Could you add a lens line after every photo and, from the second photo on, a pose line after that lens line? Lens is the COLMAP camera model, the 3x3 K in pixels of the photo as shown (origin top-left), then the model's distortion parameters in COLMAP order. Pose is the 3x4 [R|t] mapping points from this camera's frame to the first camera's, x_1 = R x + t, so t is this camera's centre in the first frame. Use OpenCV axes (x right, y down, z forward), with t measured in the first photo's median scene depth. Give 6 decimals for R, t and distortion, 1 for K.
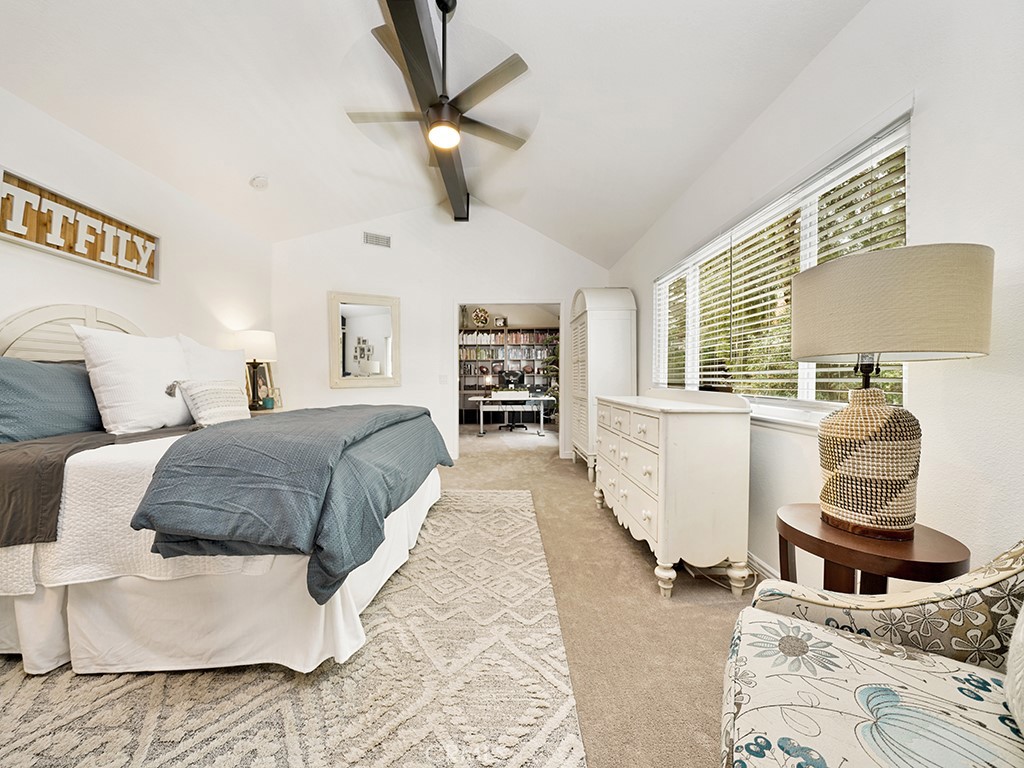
lens RADIAL K [[362.1, 0, 512.0], [0, 362.1, 384.0], [0, 0, 1]] dist [-0.000735, -0.000078]
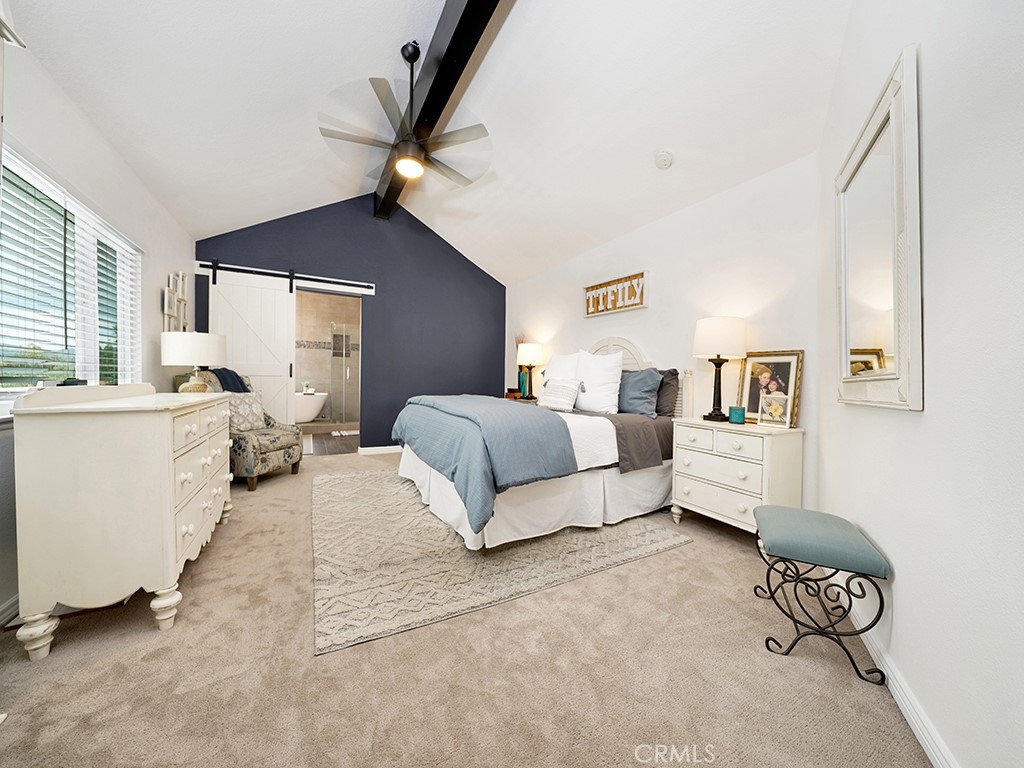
lens RADIAL K [[362.1, 0, 512.0], [0, 362.1, 384.0], [0, 0, 1]] dist [-0.000735, -0.000078]
pose [[-0.883087, -0.004111, -0.469191, 0.068120], [-0.019936, 0.999387, 0.028765, -0.027685], [0.468786, 0.034756, -0.882628, 2.157030]]
